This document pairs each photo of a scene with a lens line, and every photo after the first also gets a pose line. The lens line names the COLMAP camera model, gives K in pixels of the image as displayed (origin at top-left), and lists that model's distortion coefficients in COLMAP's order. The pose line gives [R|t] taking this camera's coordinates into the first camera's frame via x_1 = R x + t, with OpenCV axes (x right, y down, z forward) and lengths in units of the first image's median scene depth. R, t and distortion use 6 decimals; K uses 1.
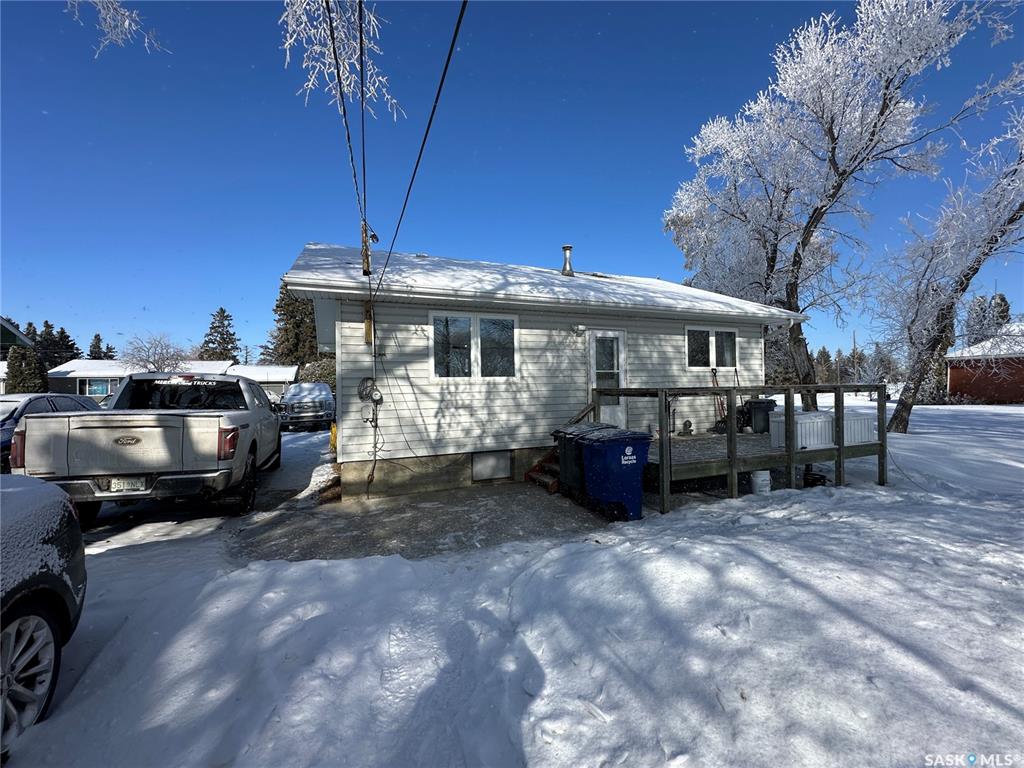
lens RADIAL K [[406.6, 0, 513.3], [0, 406.6, 384.7], [0, 0, 1]] dist [-0.000834, 0.000408]
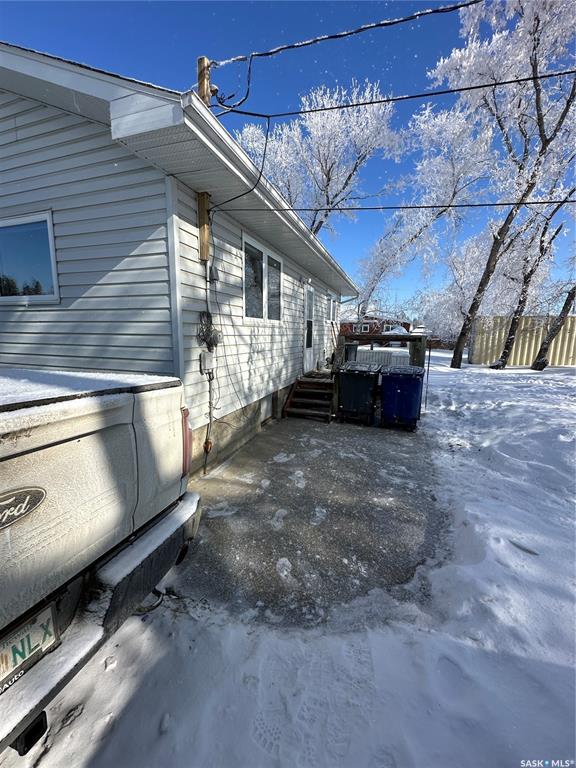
lens RADIAL K [[304.9, 0, 291.0], [0, 304.9, 382.9], [0, 0, 1]] dist [-0.000834, 0.000408]
pose [[0.682813, -0.095160, 0.724369, -0.672326], [-0.024608, 0.987923, 0.152979, 0.020014], [-0.730178, -0.122281, 0.672225, 0.533903]]
